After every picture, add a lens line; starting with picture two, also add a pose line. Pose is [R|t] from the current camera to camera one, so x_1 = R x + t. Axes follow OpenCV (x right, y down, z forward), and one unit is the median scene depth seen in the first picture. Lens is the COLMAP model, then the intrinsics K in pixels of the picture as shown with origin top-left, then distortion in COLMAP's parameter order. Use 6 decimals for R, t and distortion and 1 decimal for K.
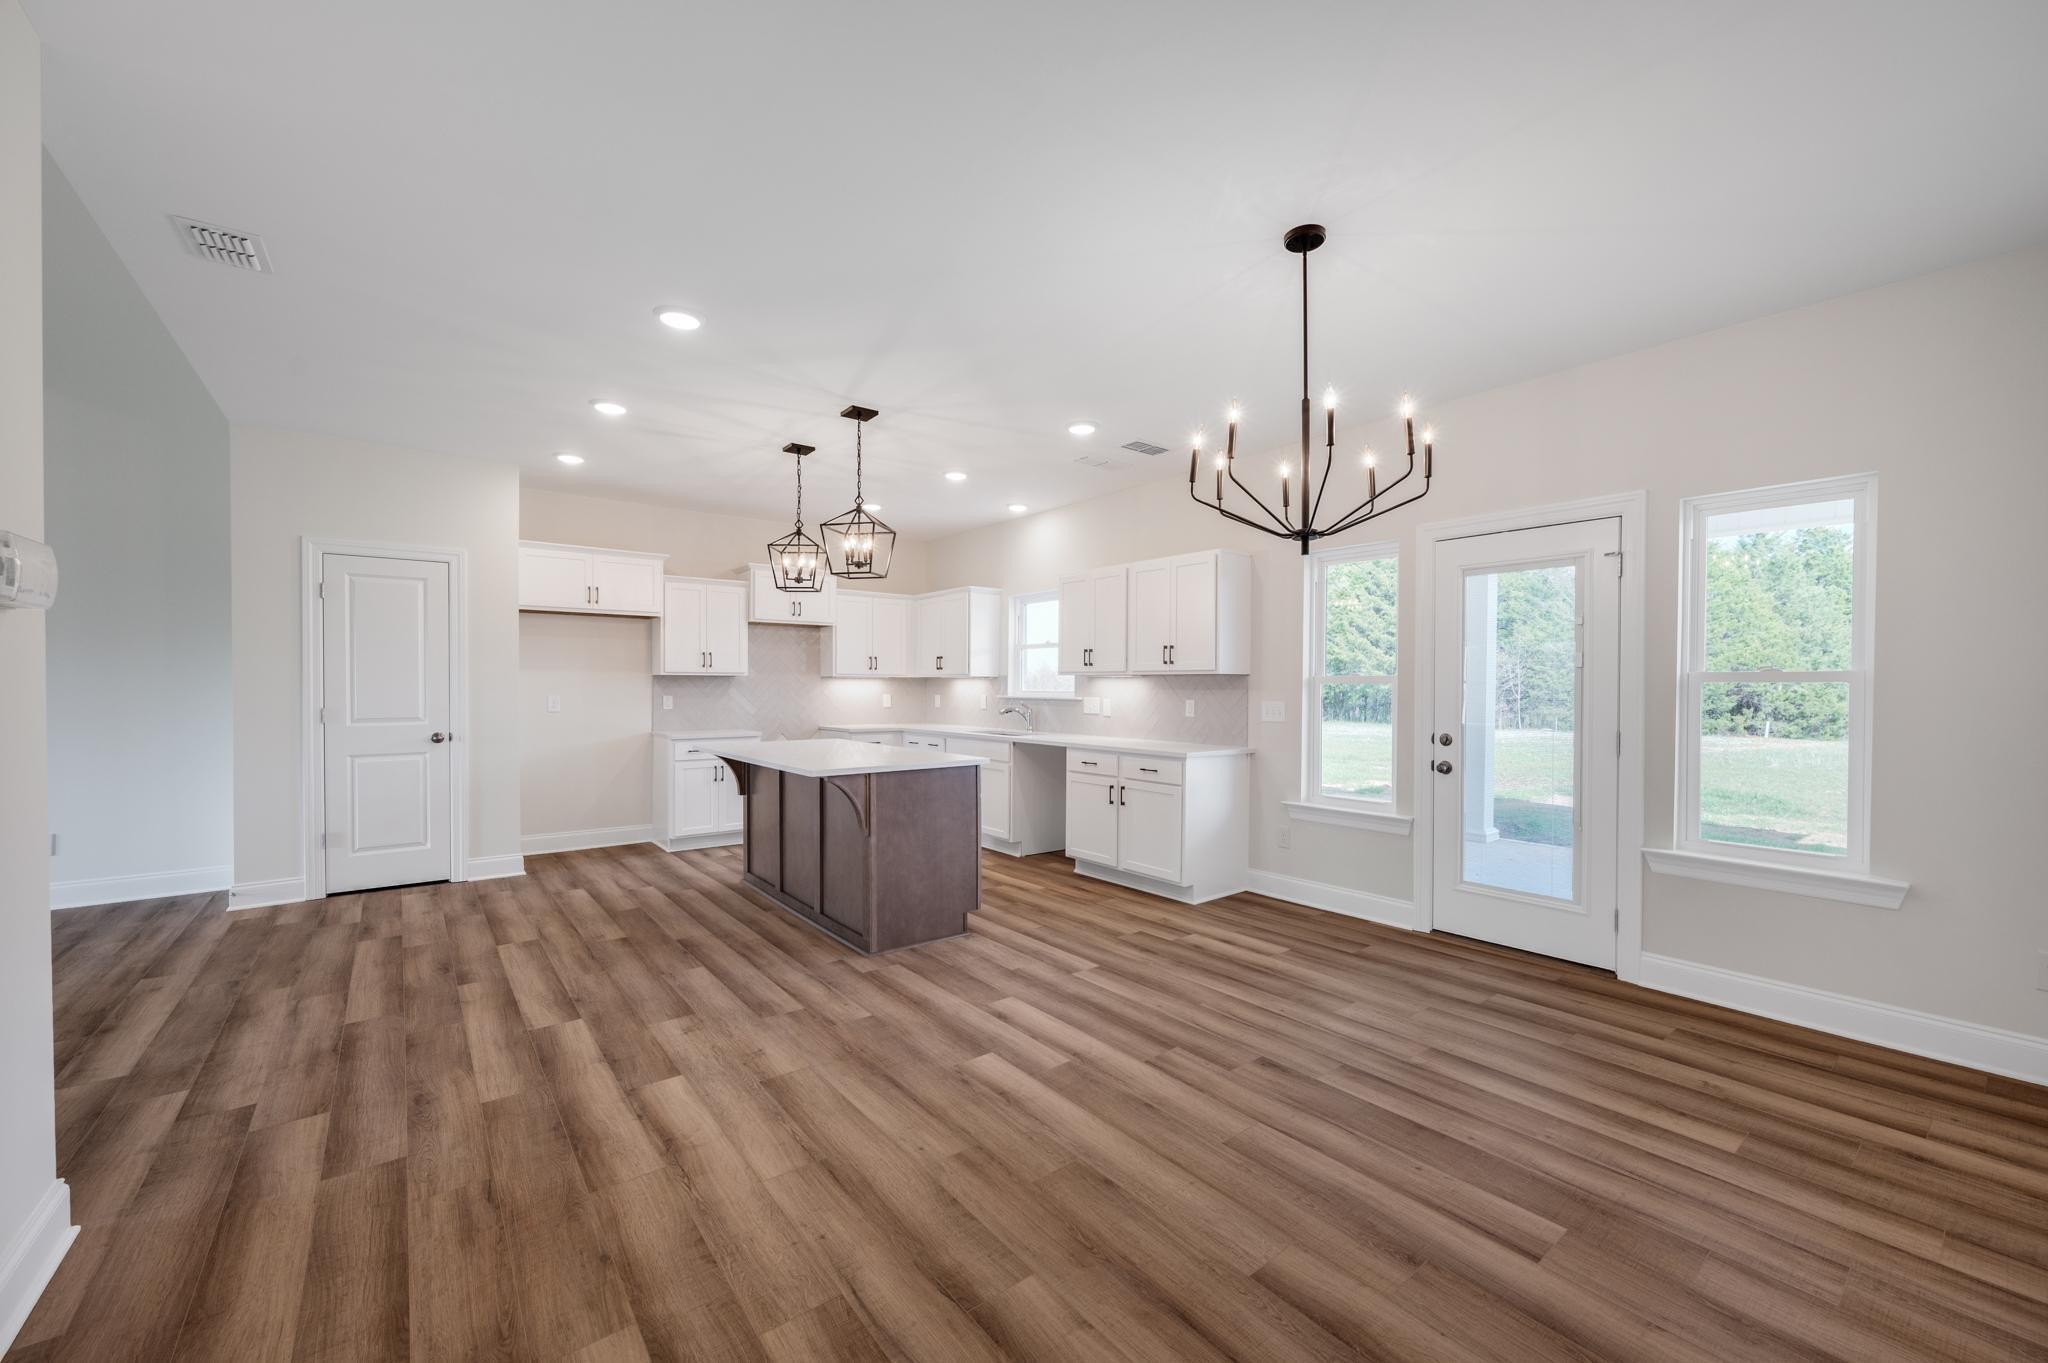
lens RADIAL K [[805.3, 0, 1032.1], [0, 805.3, 690.6], [0, 0, 1]] dist [-0.000119, -0.000031]
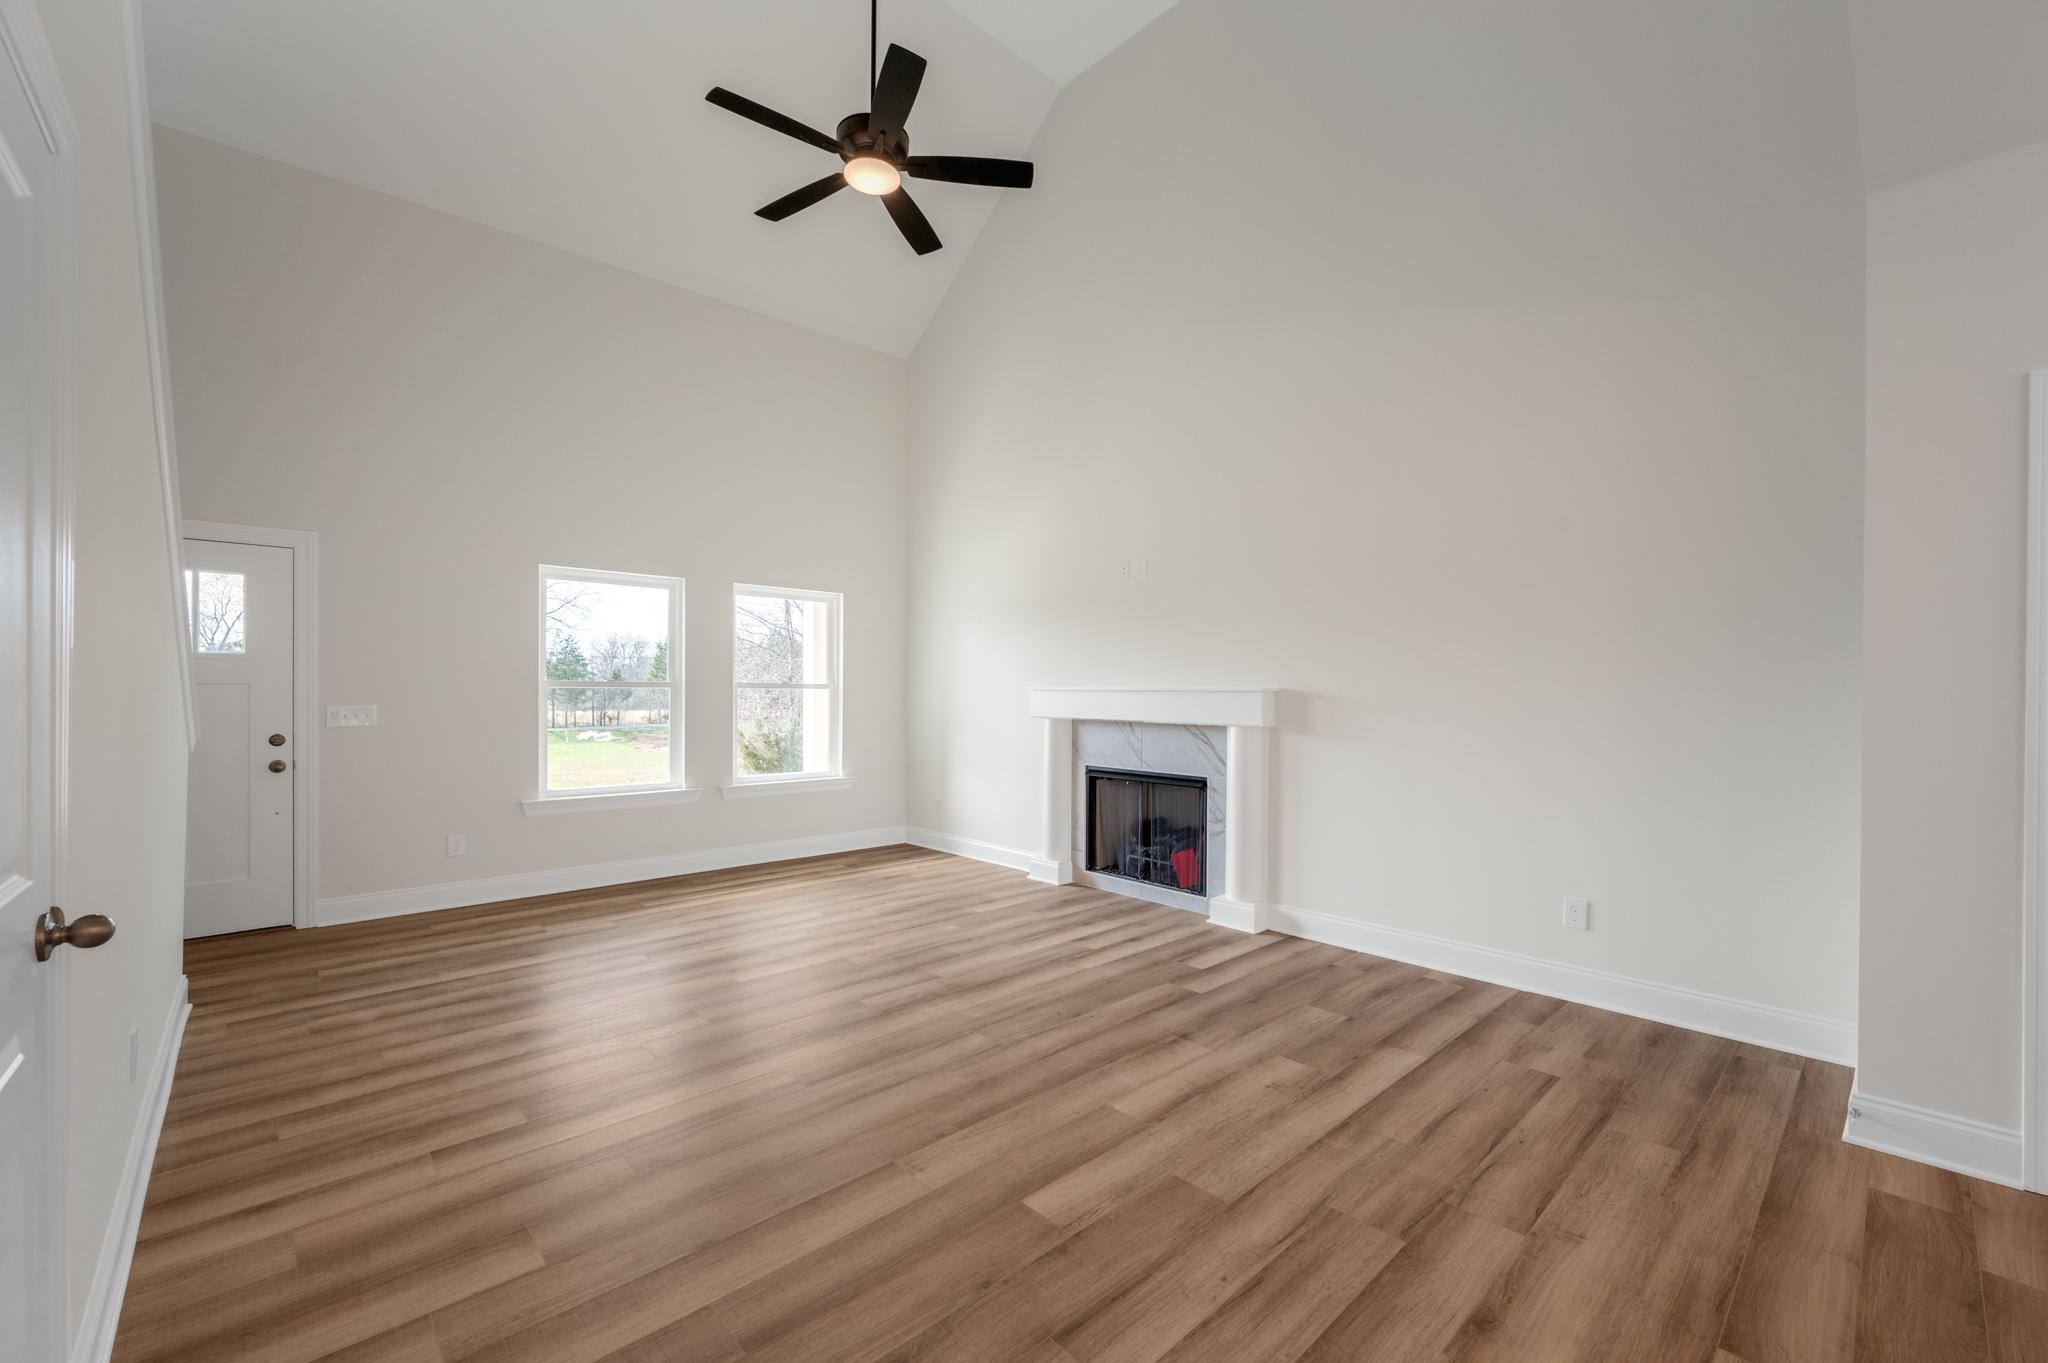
lens RADIAL K [[782.4, 0, 1043.9], [0, 782.4, 697.0], [0, 0, 1]] dist [-0.000716, -0.000103]
pose [[0.127253, 0.006597, -0.991848, -0.564912], [-0.010554, 0.999930, 0.005297, -0.011059], [0.991814, 0.009794, 0.127314, 0.407373]]
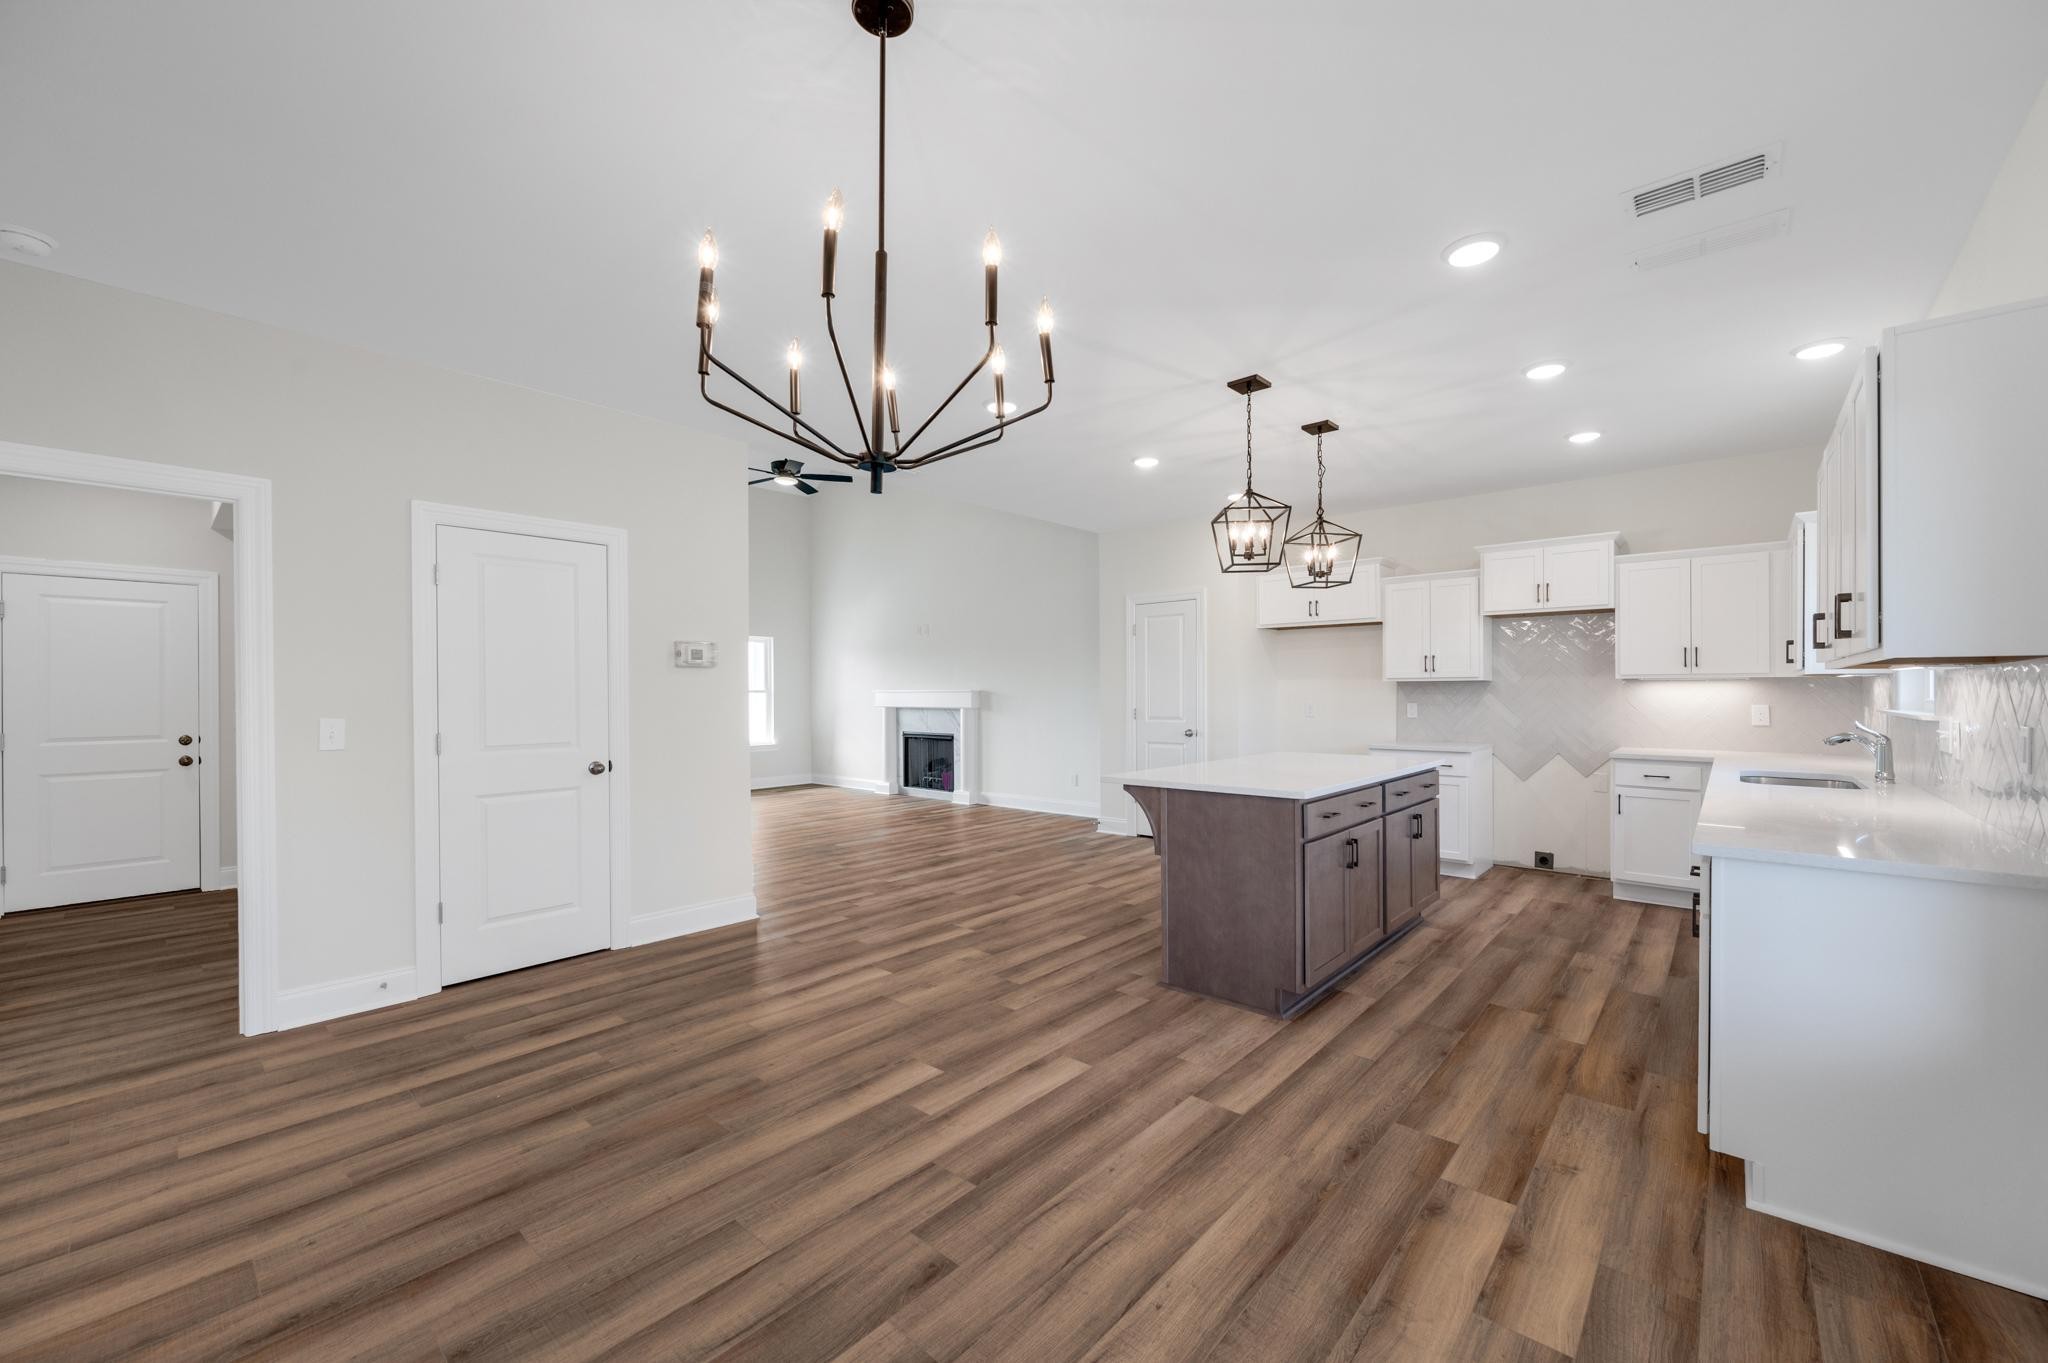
lens RADIAL K [[796.9, 0, 1029.9], [0, 796.9, 699.2], [0, 0, 1]] dist [-0.000286, 0.000029]
pose [[0.176574, 0.002878, -0.984283, 0.560176], [0.000174, 0.999996, 0.002955, -0.001986], [0.984287, -0.000693, 0.176573, 0.571847]]
